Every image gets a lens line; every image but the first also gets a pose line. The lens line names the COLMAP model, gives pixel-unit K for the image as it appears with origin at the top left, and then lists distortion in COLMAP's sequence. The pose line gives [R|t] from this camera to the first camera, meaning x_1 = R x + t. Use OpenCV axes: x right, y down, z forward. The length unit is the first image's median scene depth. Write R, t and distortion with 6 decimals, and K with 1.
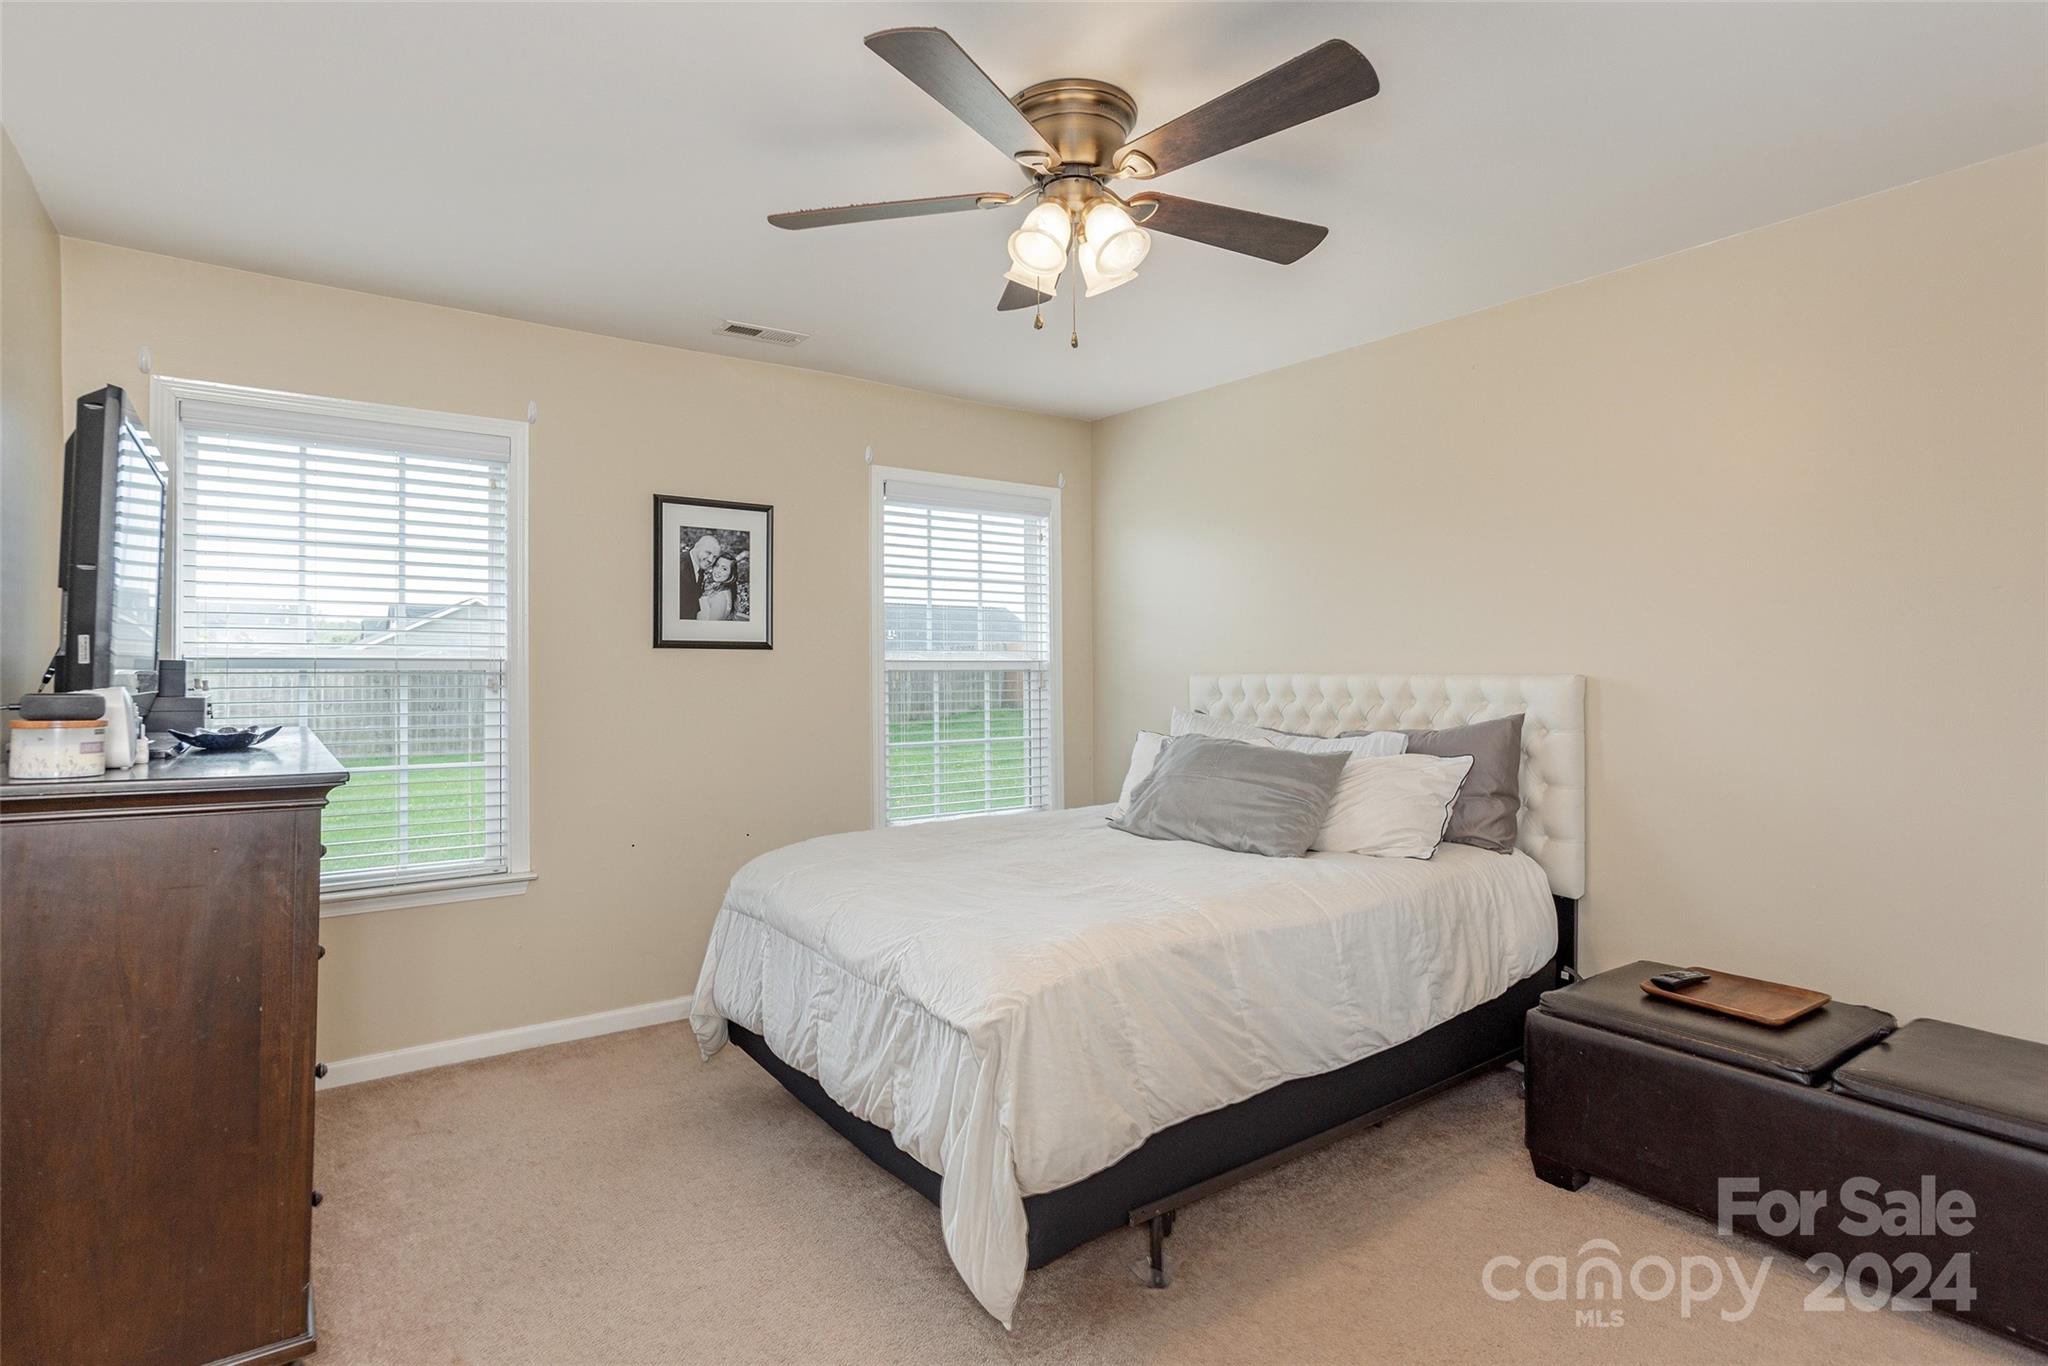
lens RADIAL K [[1085.8, 0, 1033.9], [0, 1085.8, 677.3], [0, 0, 1]] dist [-0.025724, 0.020189]
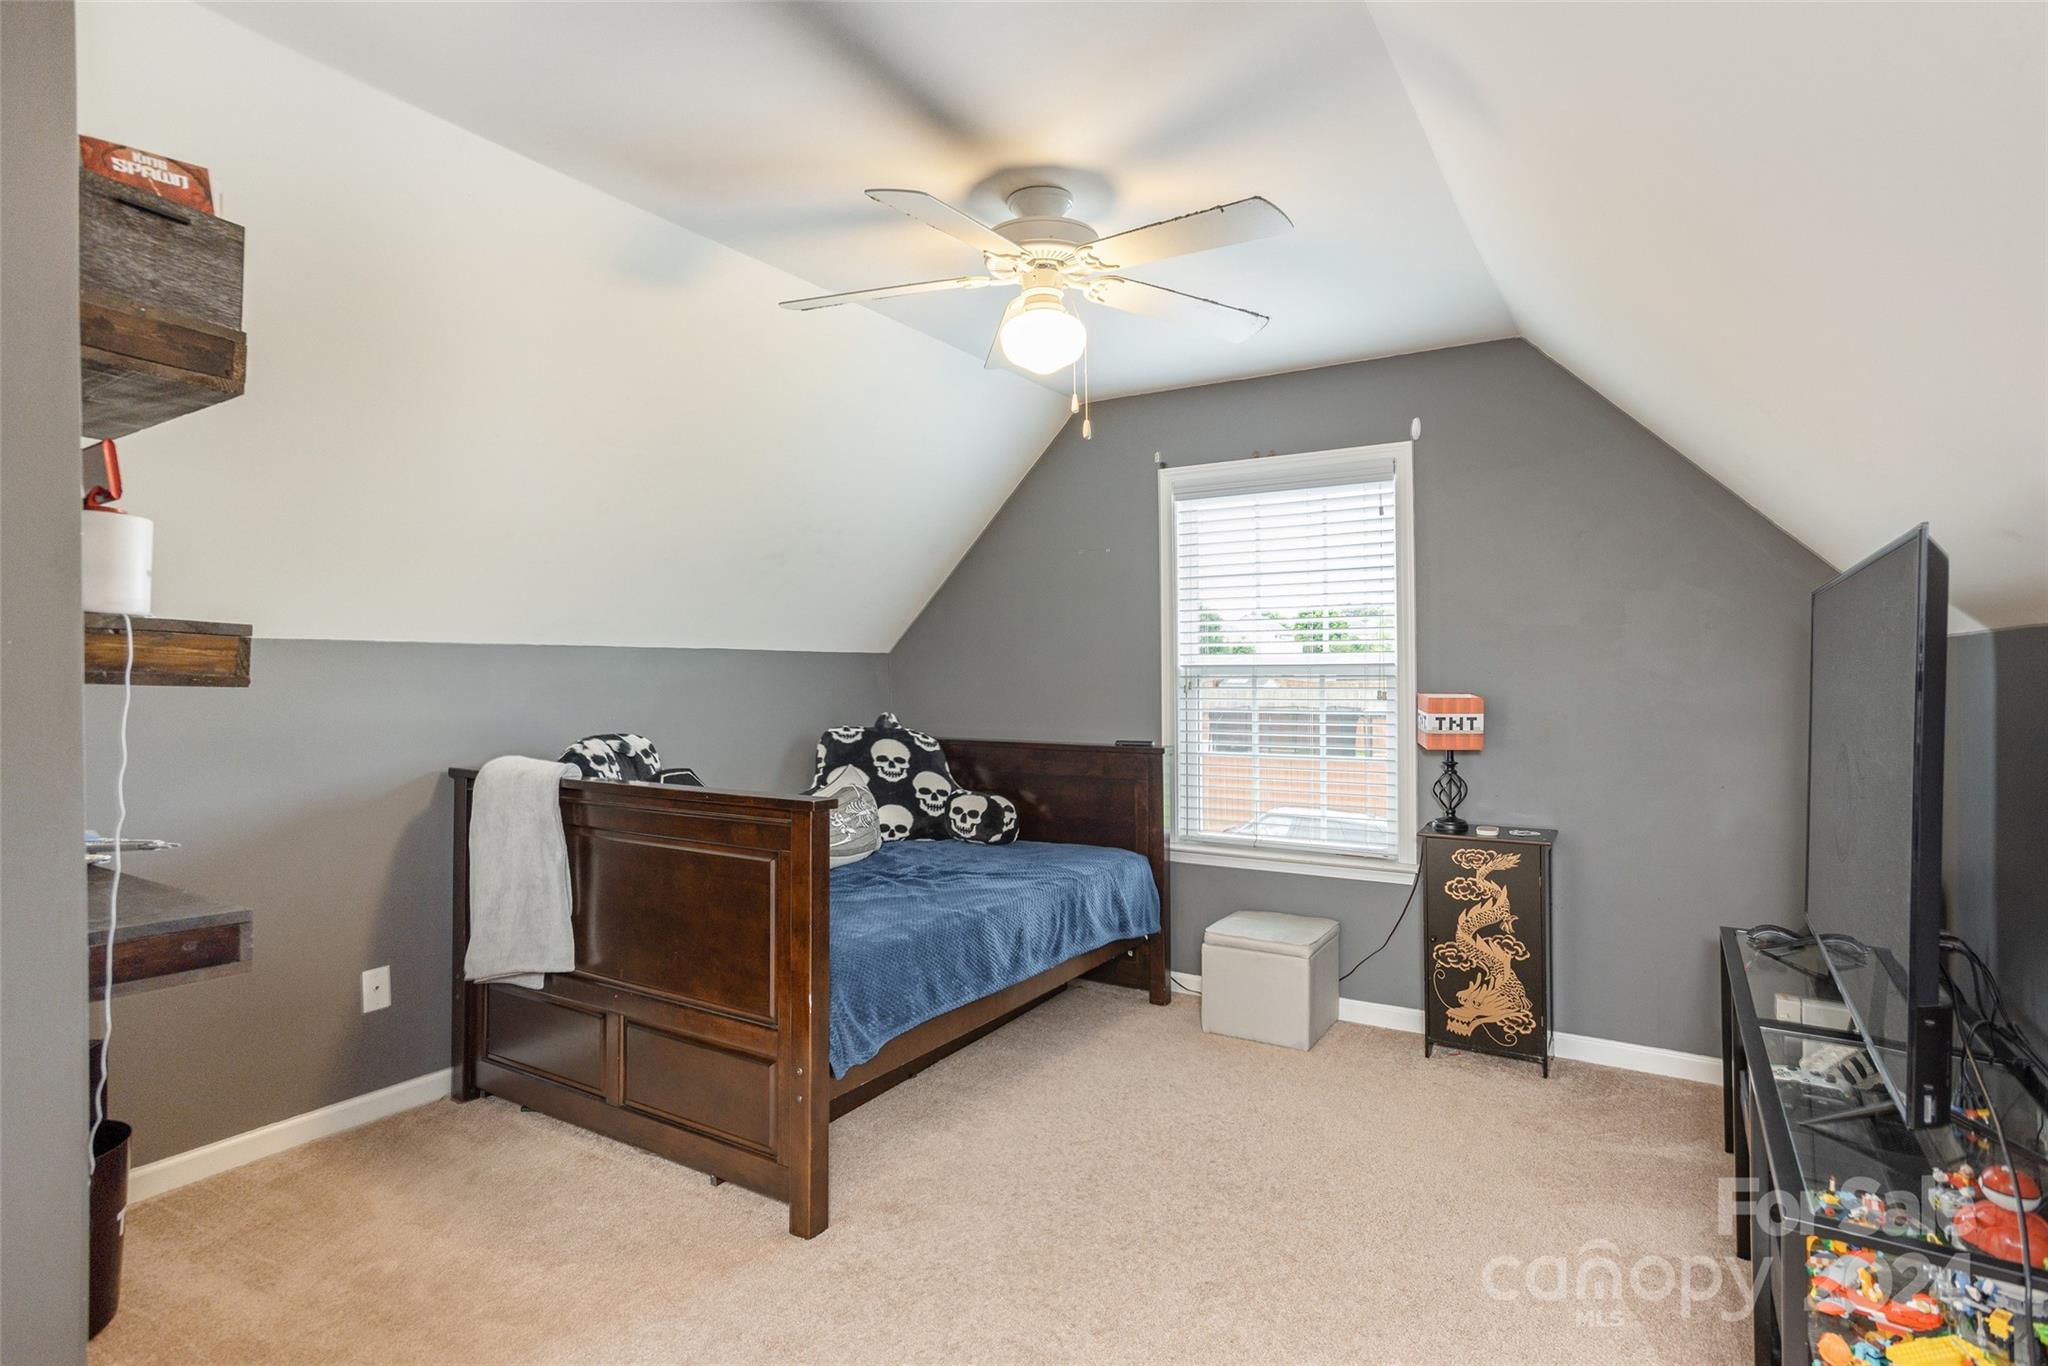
lens RADIAL K [[1085.8, 0, 1026.8], [0, 1085.8, 677.3], [0, 0, 1]] dist [-0.025724, 0.020189]
pose [[0.361452, -0.001328, -0.932390, 0.643814], [-0.000984, 0.999998, -0.001806, -0.002604], [0.932390, 0.001571, 0.361450, 0.457123]]
